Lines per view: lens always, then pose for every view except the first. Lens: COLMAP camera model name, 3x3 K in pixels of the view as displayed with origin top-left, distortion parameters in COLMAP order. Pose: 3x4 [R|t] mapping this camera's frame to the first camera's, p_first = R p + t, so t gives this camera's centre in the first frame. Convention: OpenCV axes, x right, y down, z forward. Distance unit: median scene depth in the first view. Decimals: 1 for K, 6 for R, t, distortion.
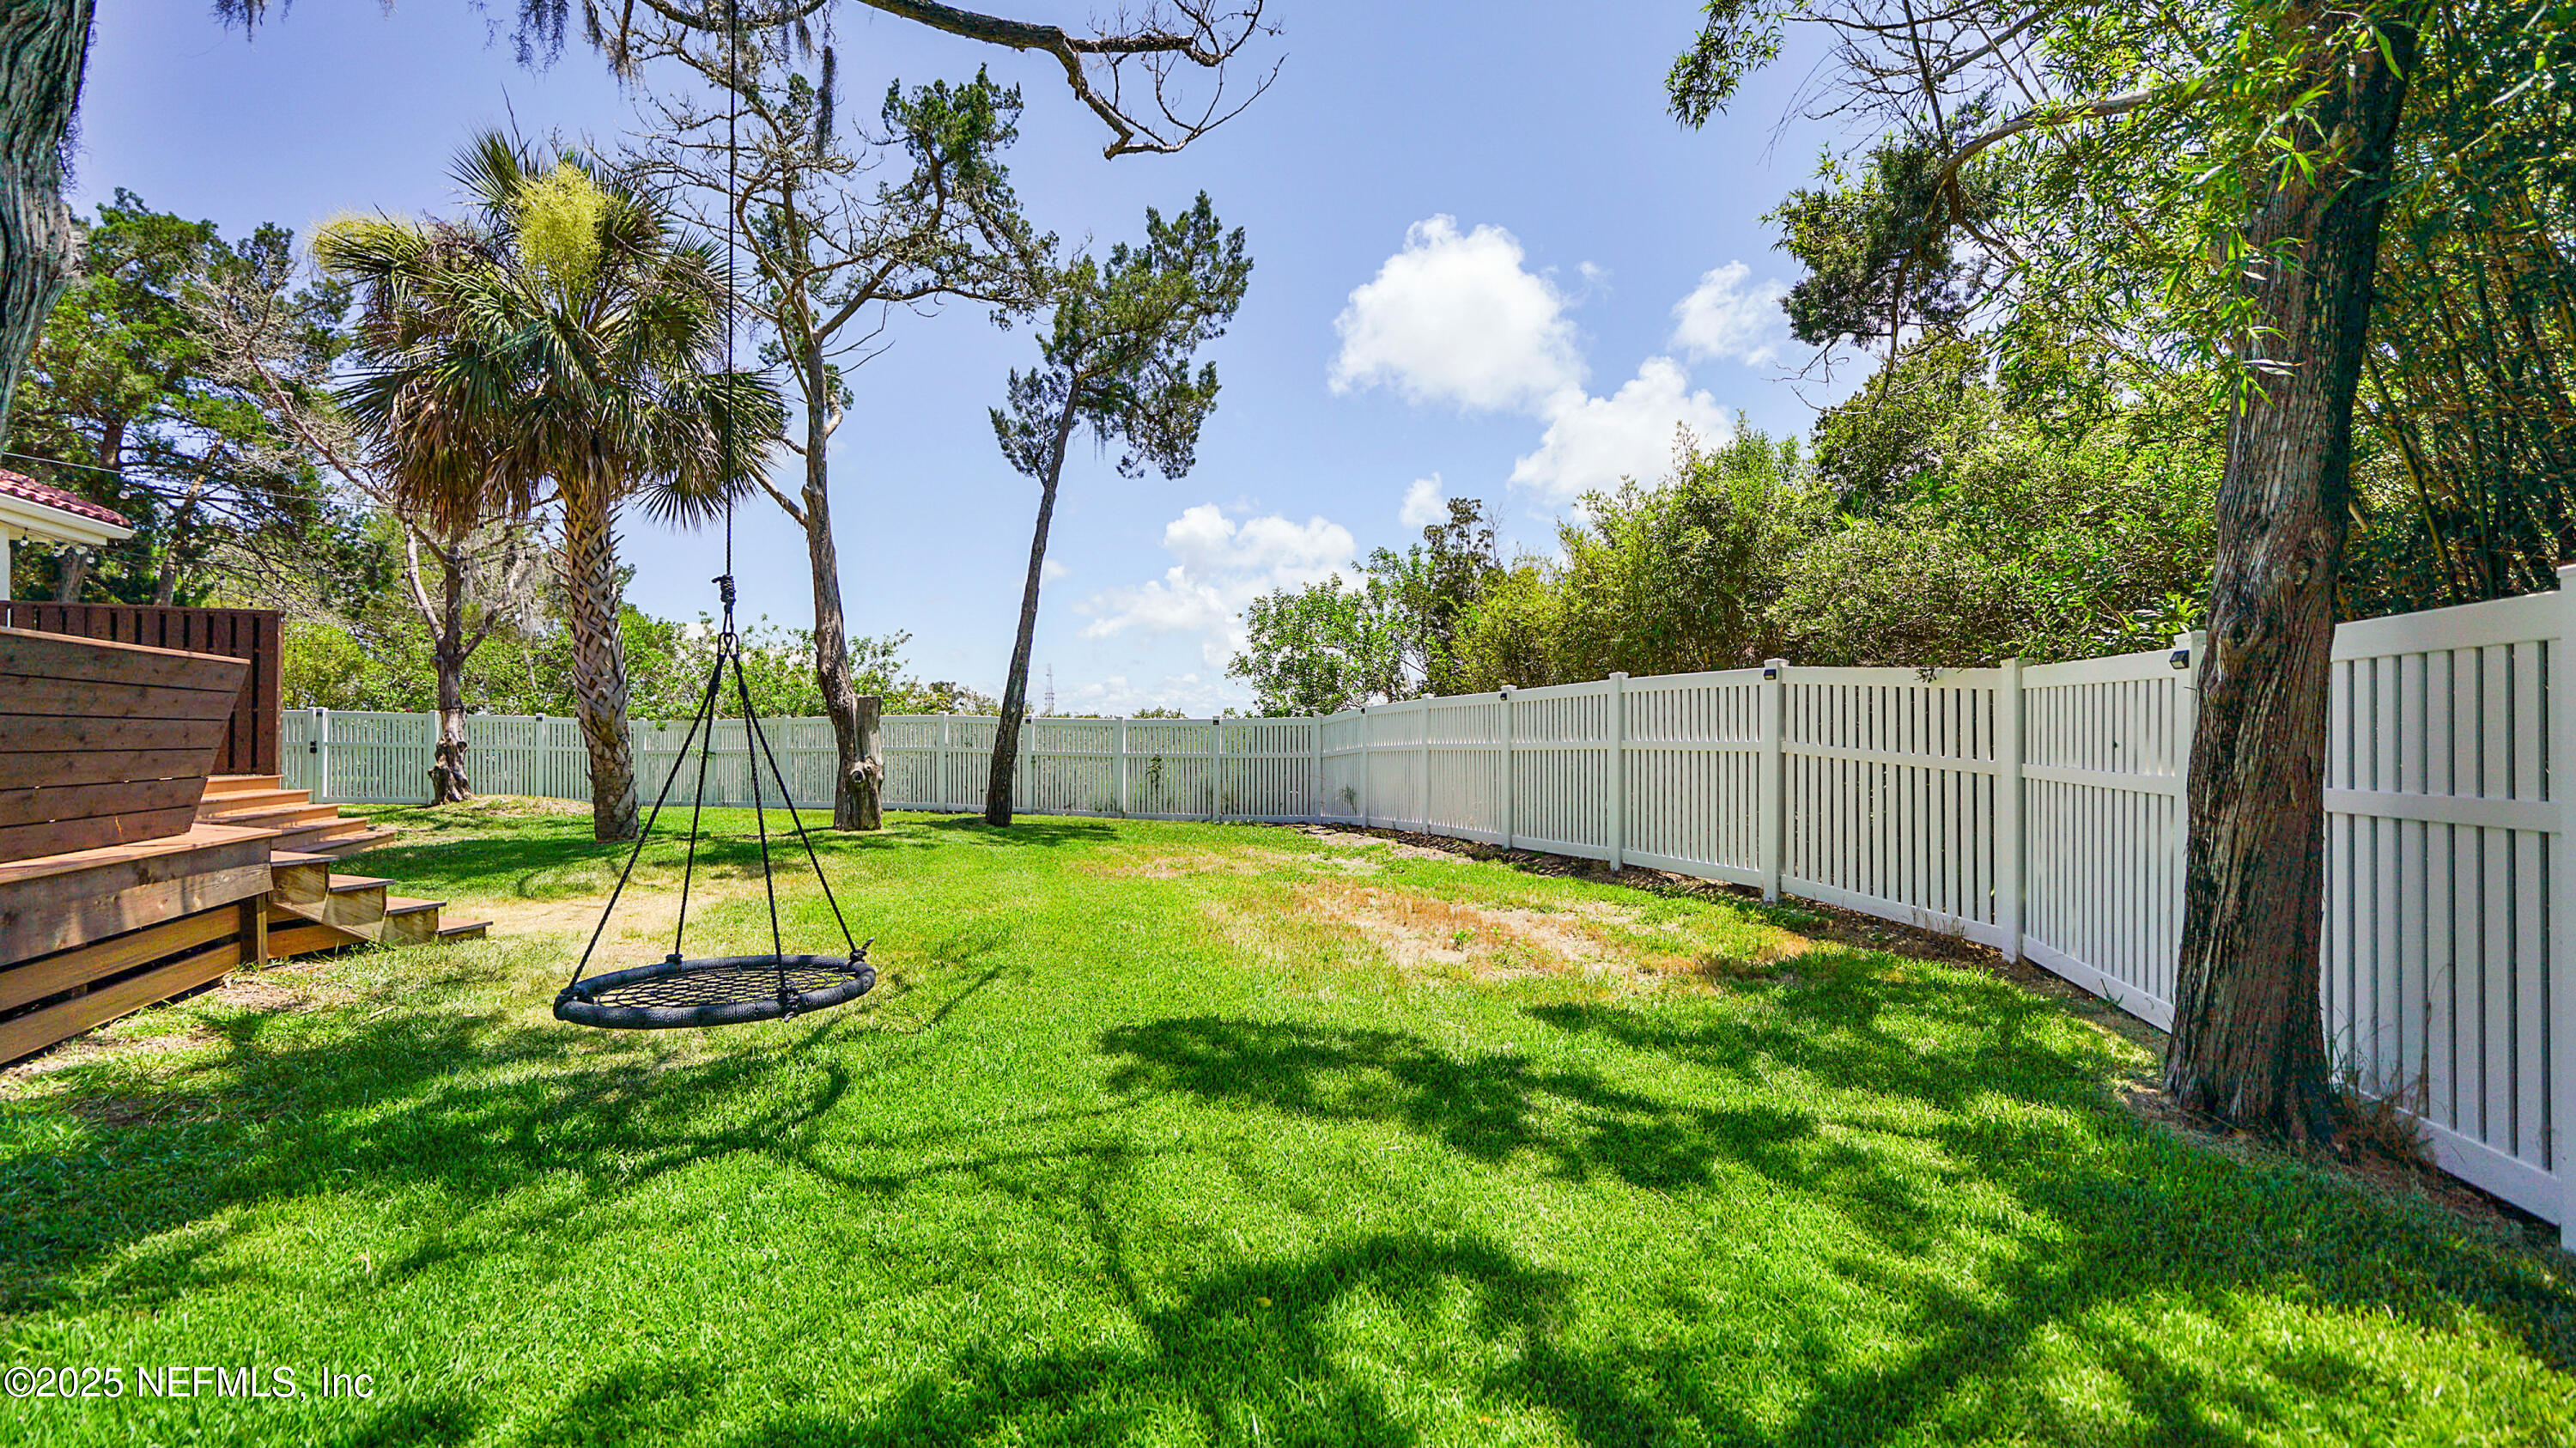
lens RADIAL K [[937.2, 0, 1301.4], [0, 937.2, 736.2], [0, 0, 1]] dist [-0.002152, -0.000471]
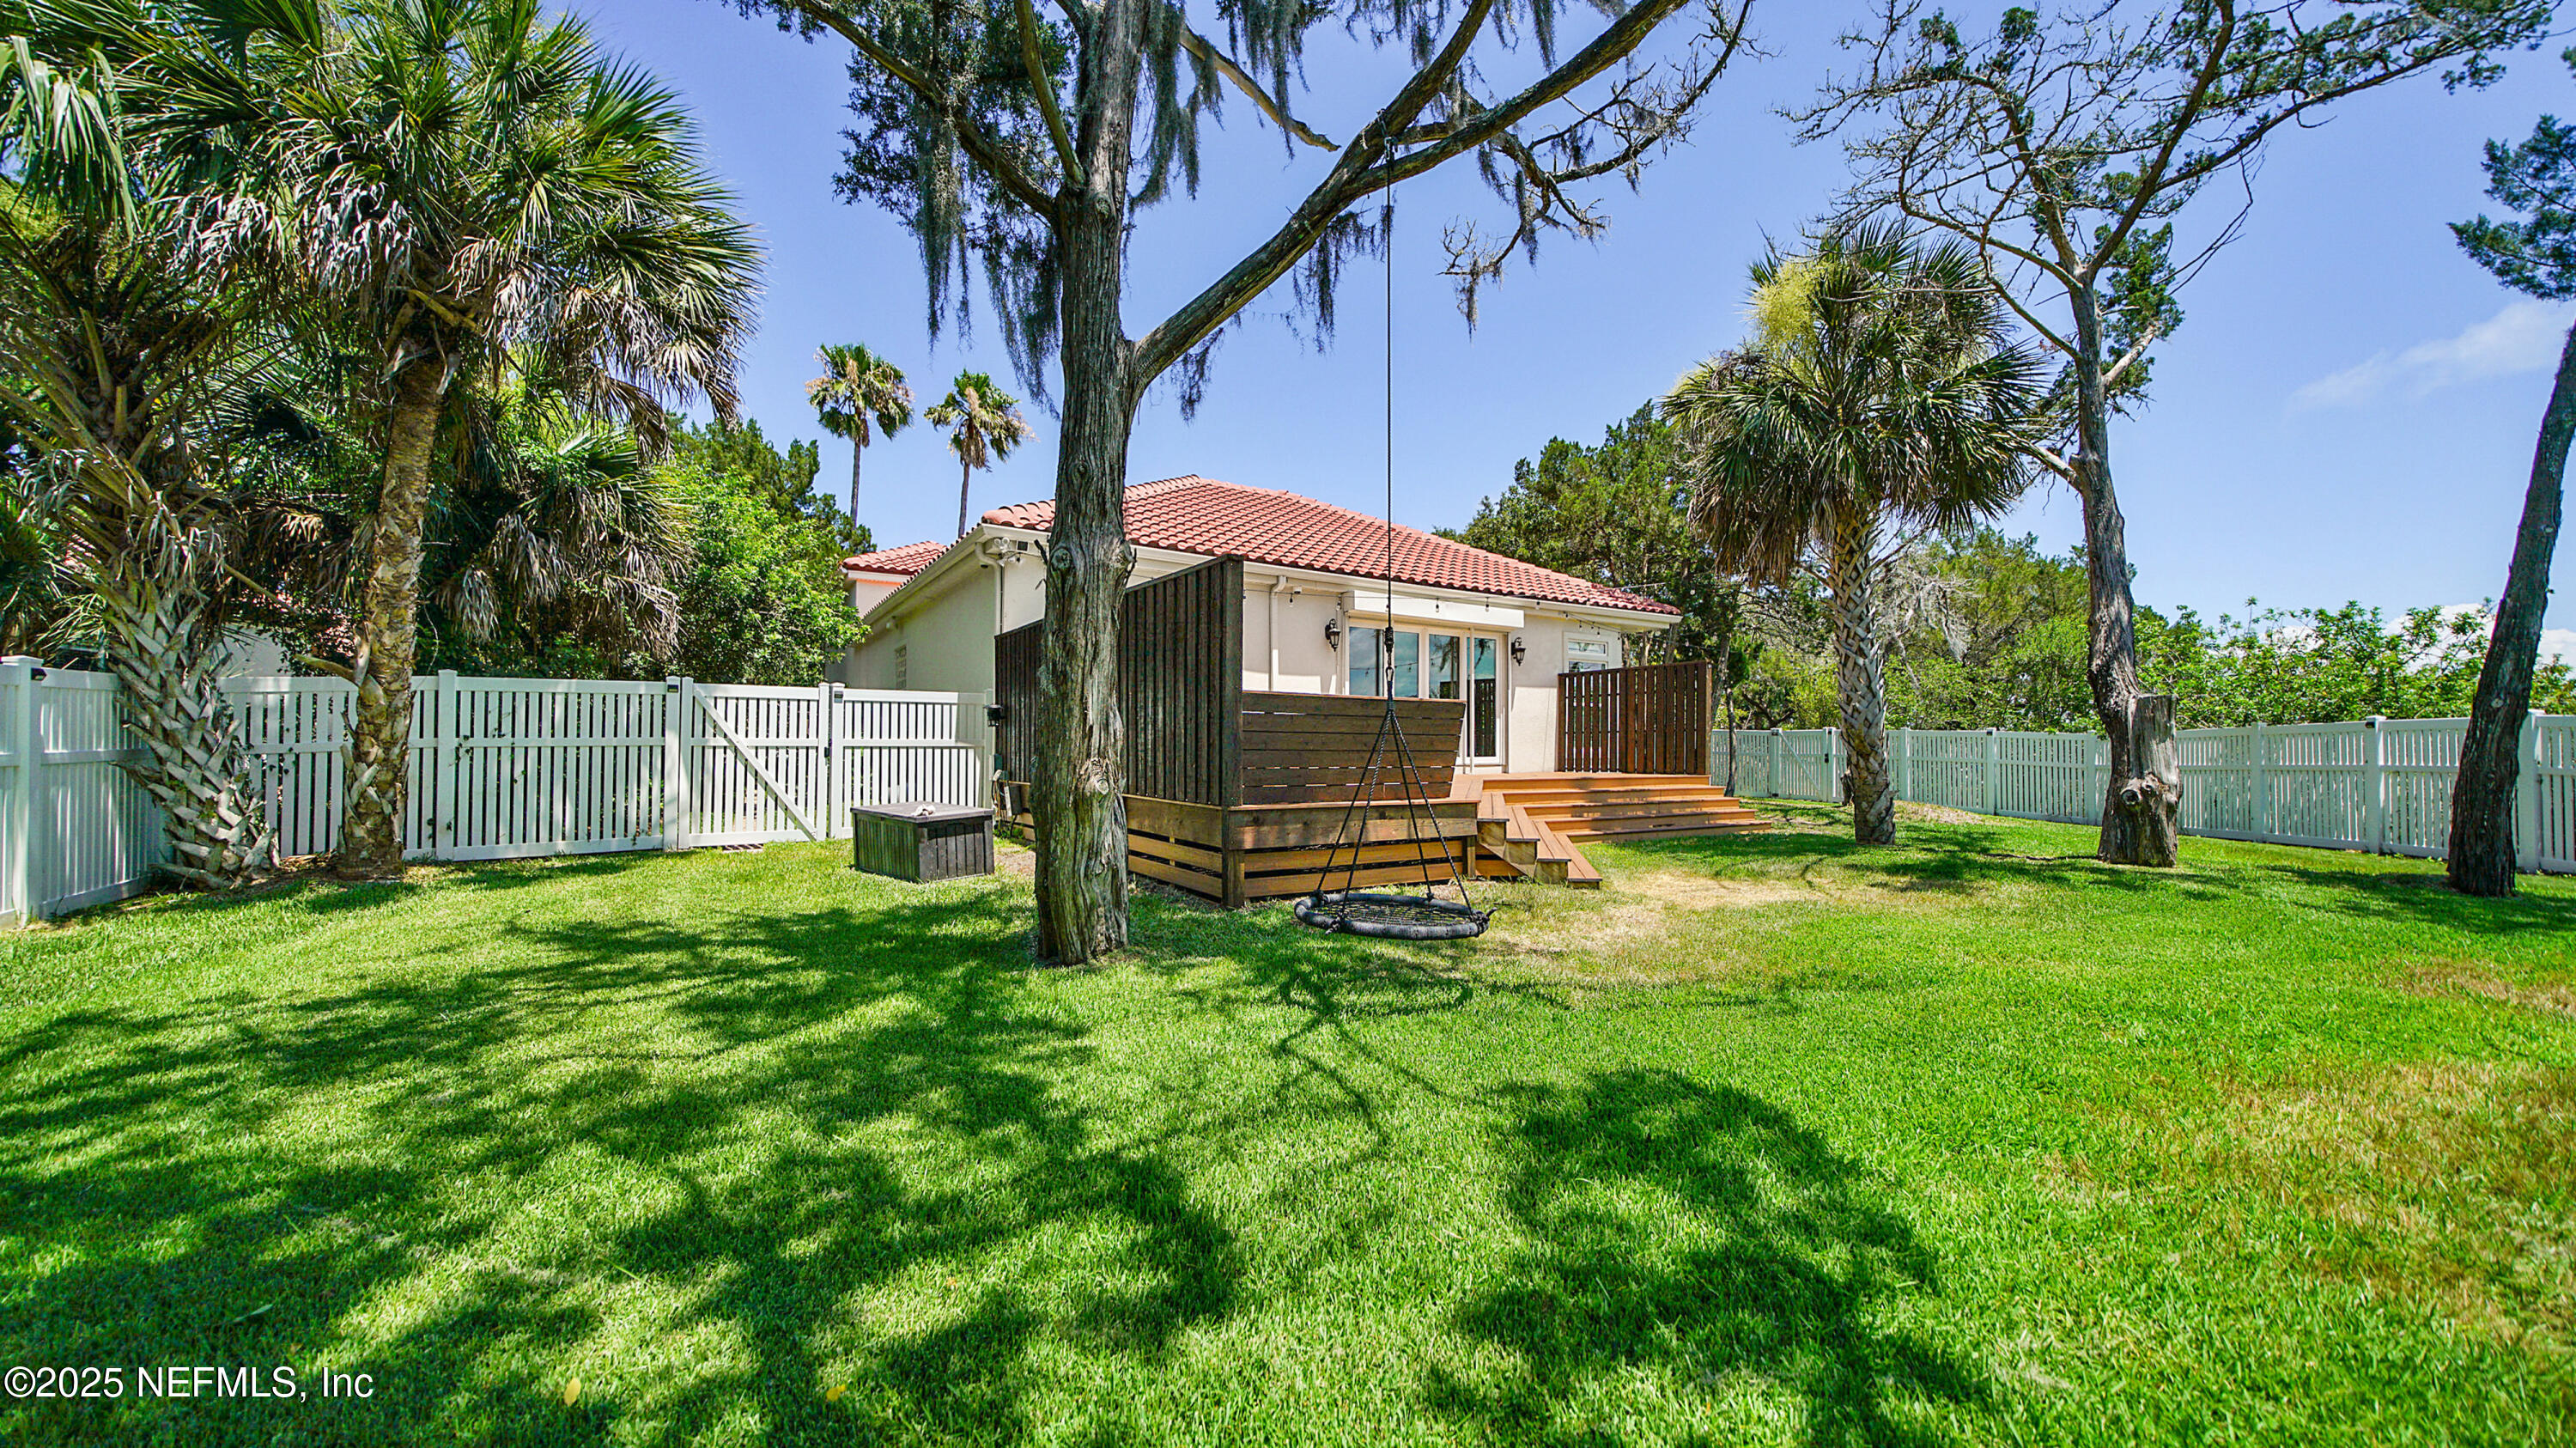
lens RADIAL K [[937.2, 0, 1310.0], [0, 937.2, 726.7], [0, 0, 1]] dist [-0.002152, -0.000471]
pose [[0.117904, -0.024661, -0.992719, 0.680735], [-0.003981, 0.999672, -0.025307, 0.016676], [0.993017, 0.006935, 0.117767, 0.607427]]
